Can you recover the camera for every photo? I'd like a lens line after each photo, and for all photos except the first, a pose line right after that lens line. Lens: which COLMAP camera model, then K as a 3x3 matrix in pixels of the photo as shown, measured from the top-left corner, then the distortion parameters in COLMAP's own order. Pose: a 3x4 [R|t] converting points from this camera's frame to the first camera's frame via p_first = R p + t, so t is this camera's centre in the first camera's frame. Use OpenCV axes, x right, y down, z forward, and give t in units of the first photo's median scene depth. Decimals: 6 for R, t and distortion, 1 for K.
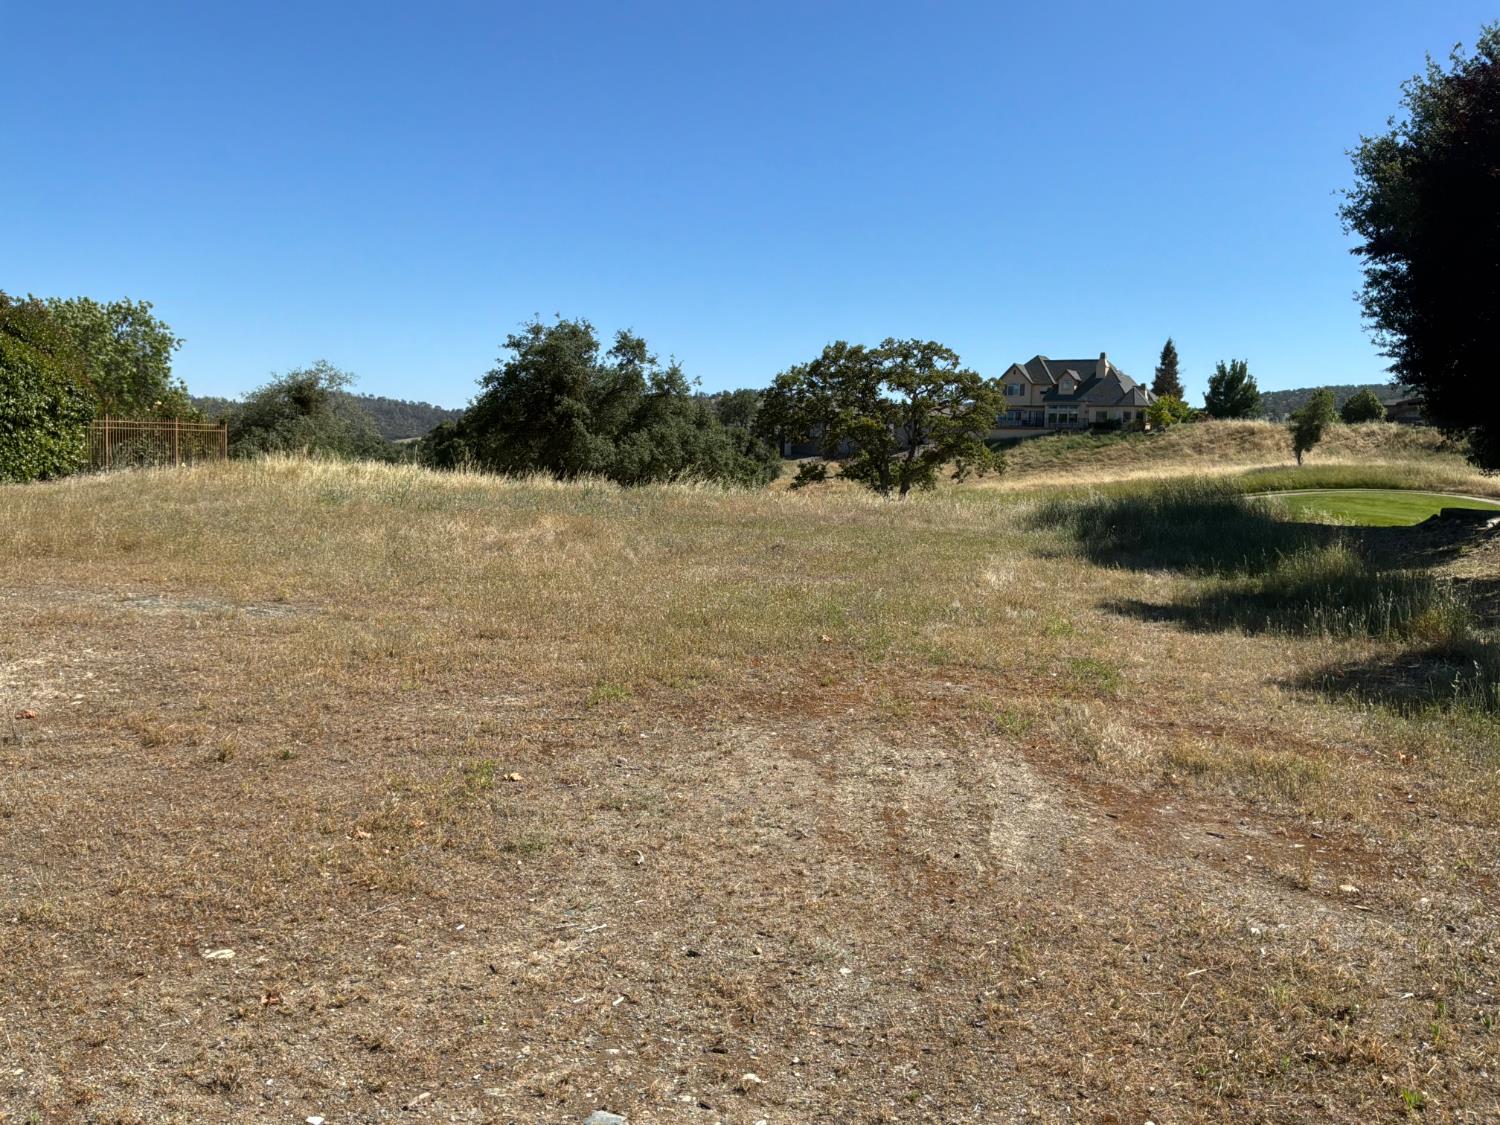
lens RADIAL K [[1233.5, 0, 745.0], [0, 1233.5, 557.3], [0, 0, 1]] dist [0.092735, -0.182969]
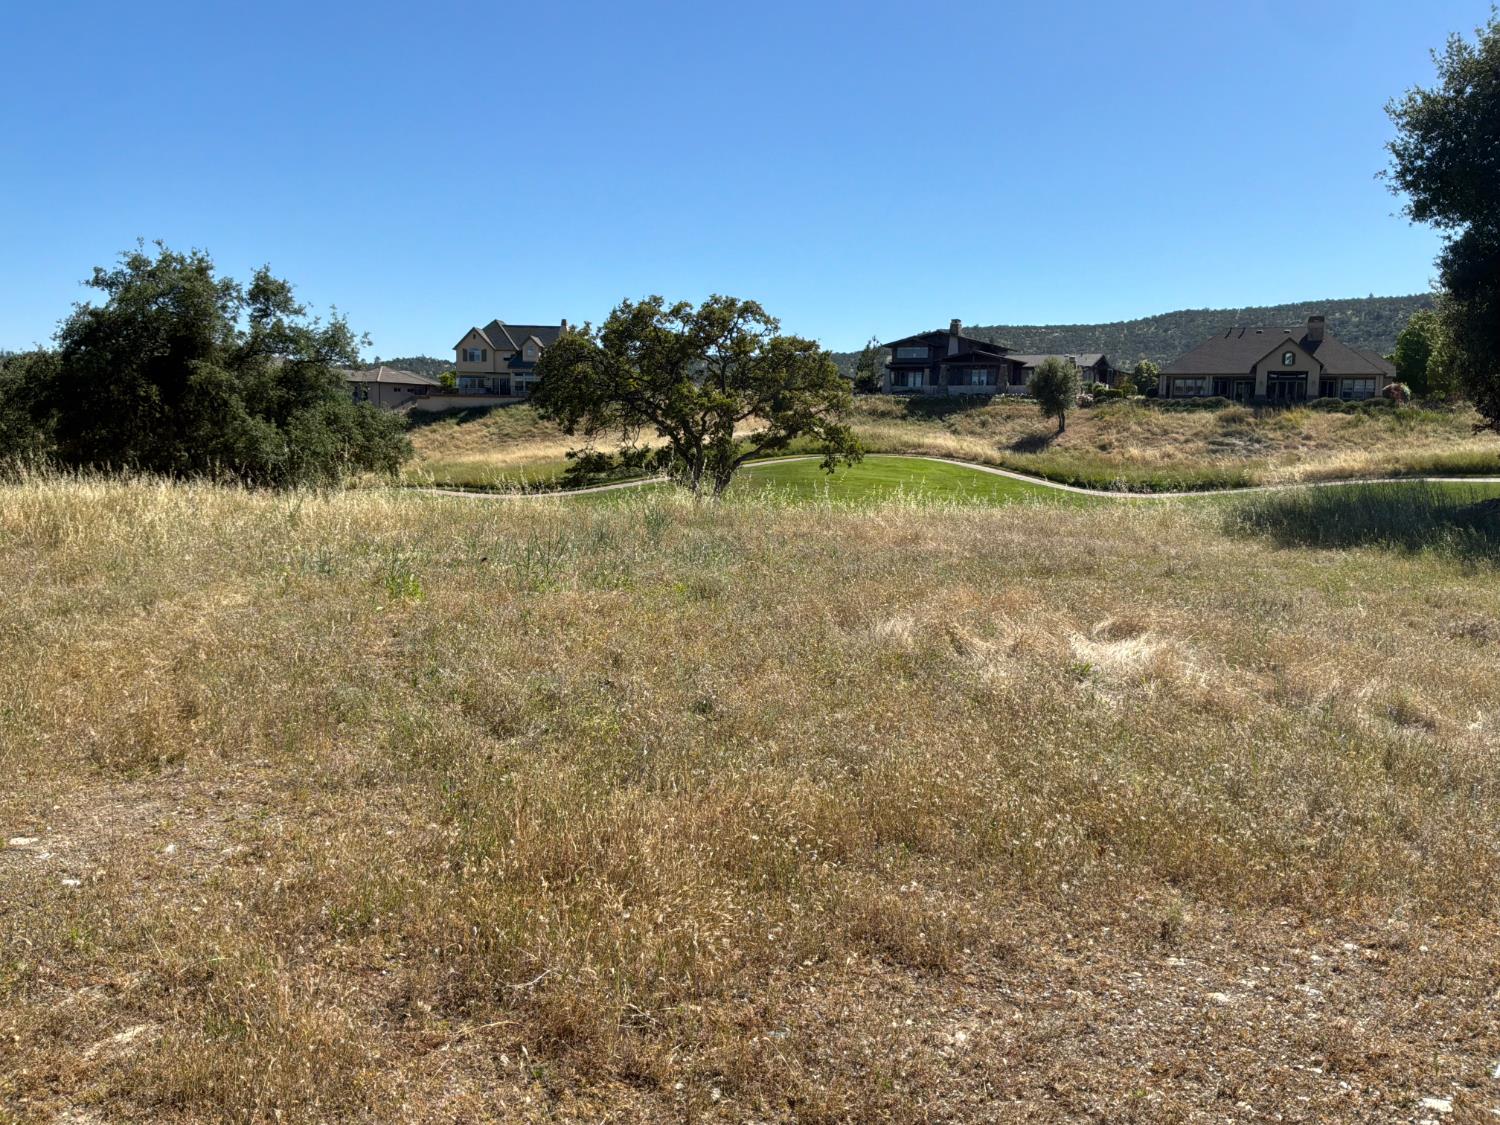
lens RADIAL K [[1233.5, 0, 757.5], [0, 1233.5, 562.5], [0, 0, 1]] dist [0.092735, -0.182969]
pose [[0.875157, -0.069464, 0.478827, -0.149462], [0.054355, 0.997491, 0.045363, -0.022382], [-0.480777, -0.013674, 0.876736, 0.163278]]
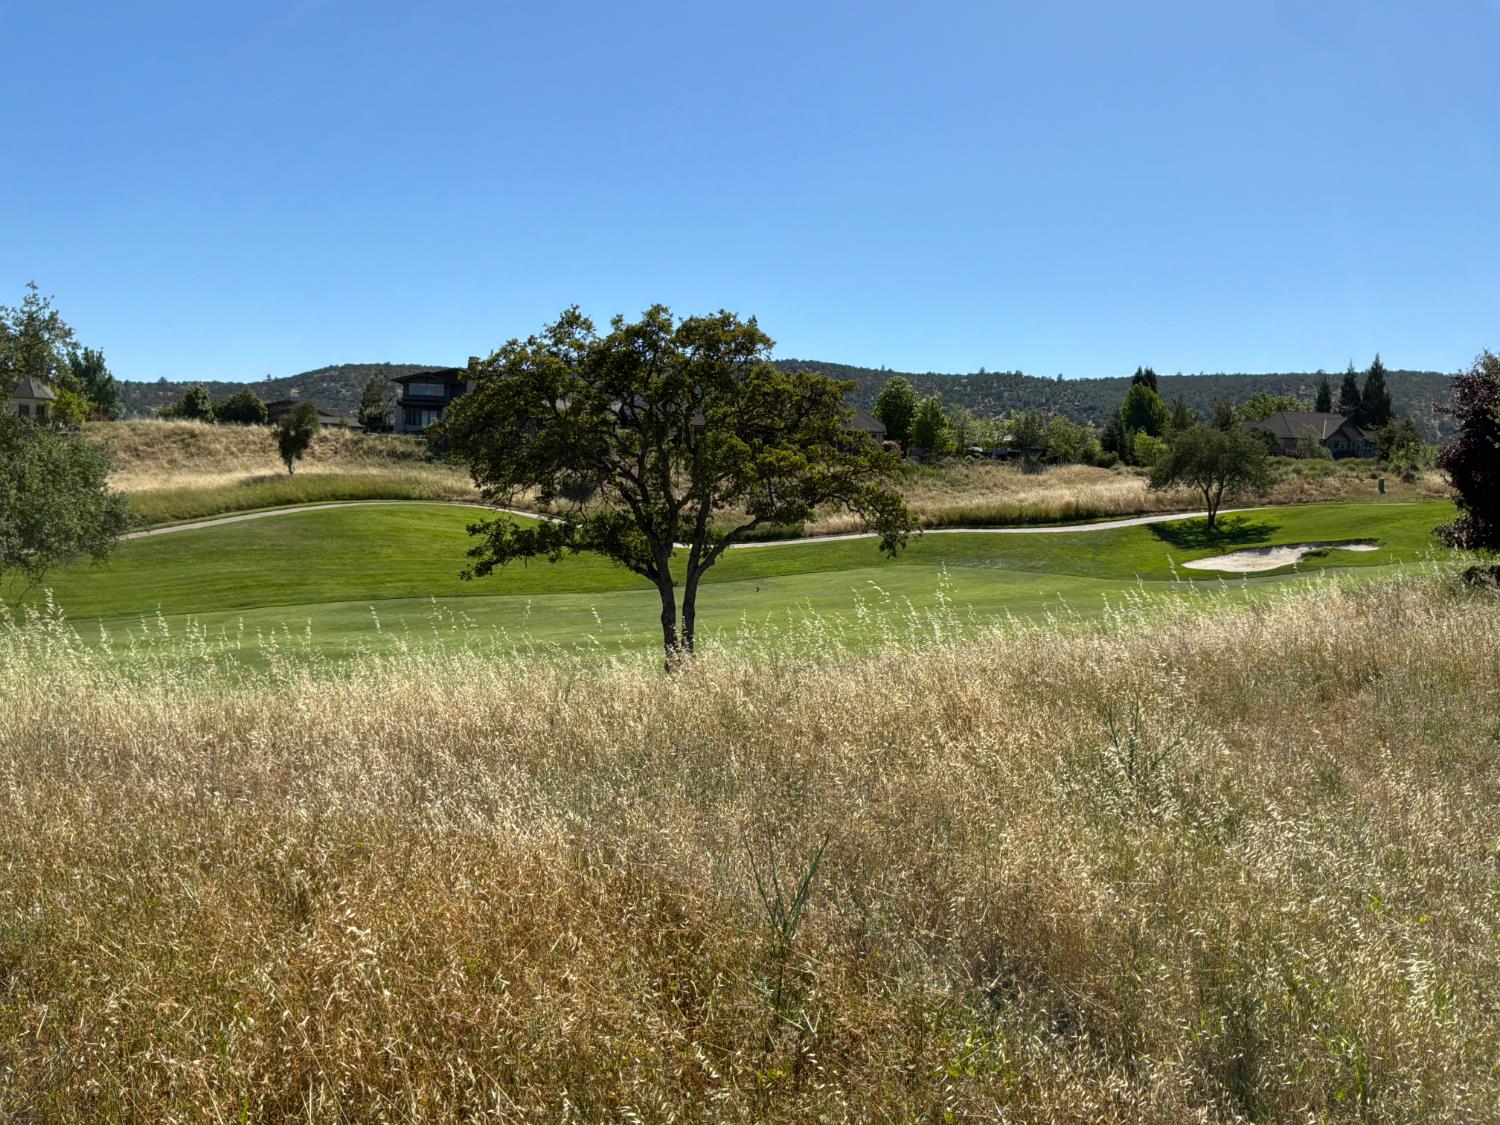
lens RADIAL K [[1233.5, 0, 751.9], [0, 1233.5, 568.2], [0, 0, 1]] dist [0.092735, -0.182969]
pose [[0.568745, -0.069273, 0.819592, -0.210866], [0.058579, 0.997328, 0.043645, -0.047281], [-0.820426, 0.023187, 0.571283, 0.385778]]
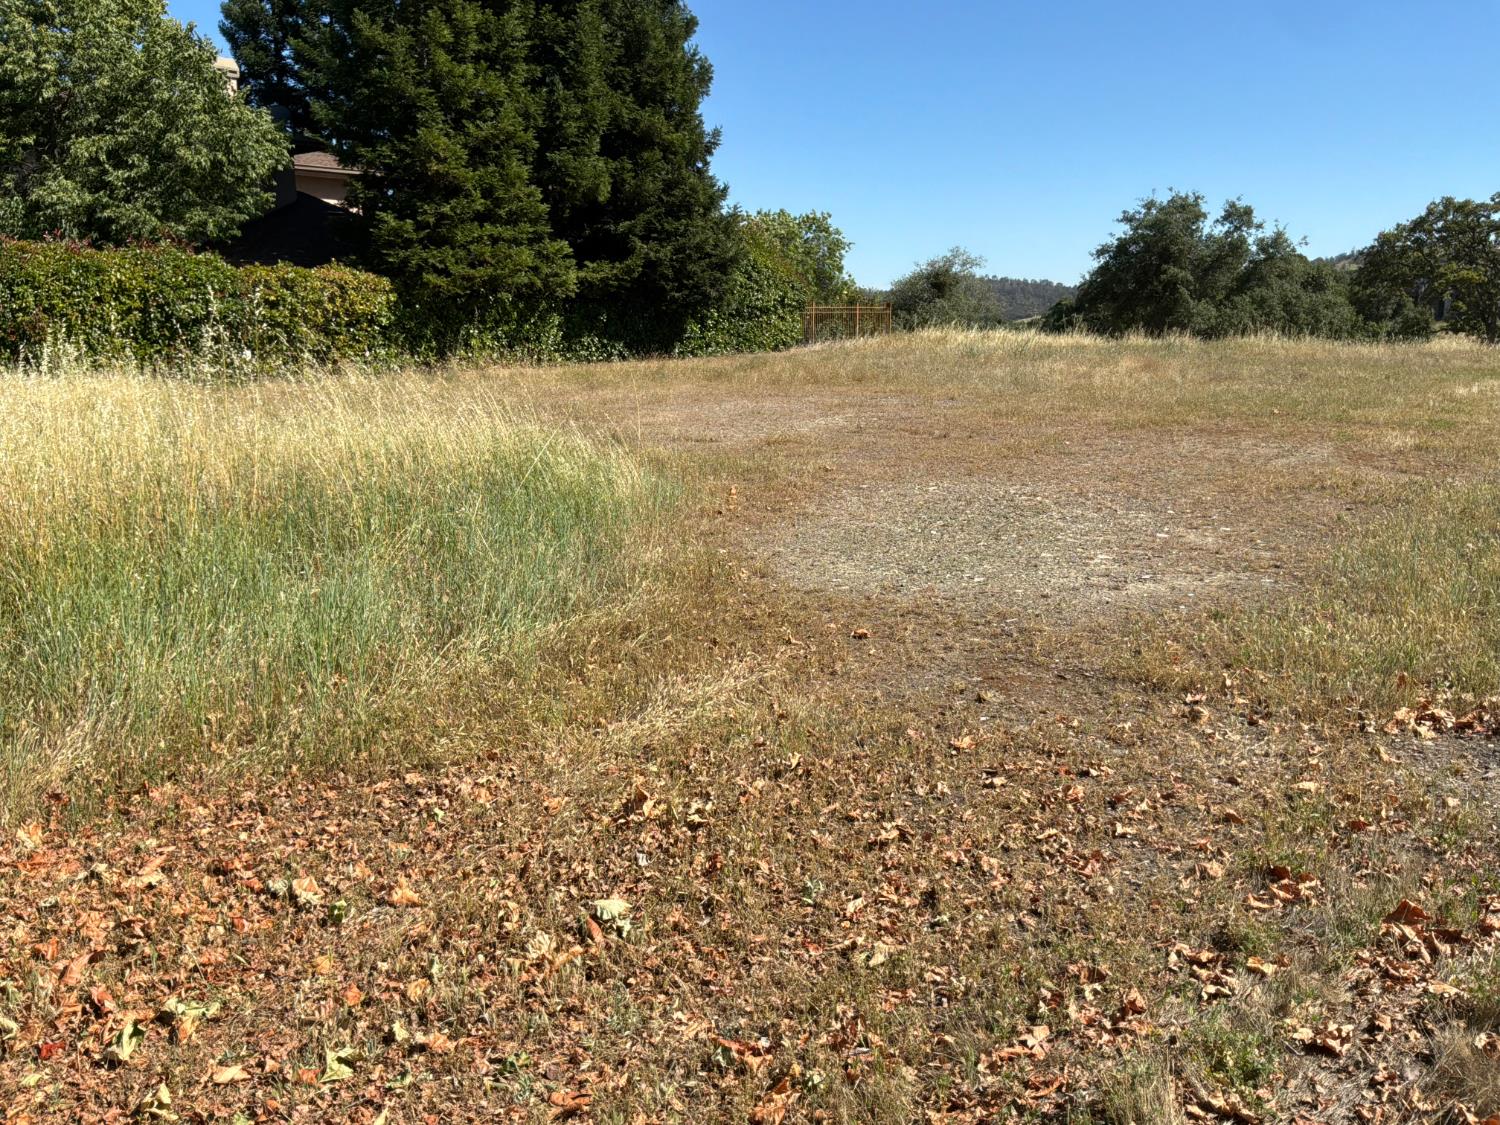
lens RADIAL K [[1233.5, 0, 743.6], [0, 1233.5, 562.9], [0, 0, 1]] dist [0.092735, -0.182969]
pose [[0.883746, 0.052230, -0.465043, 0.033590], [-0.005575, 0.994856, 0.101141, 0.015563], [0.467934, -0.086791, 0.879491, -0.121831]]
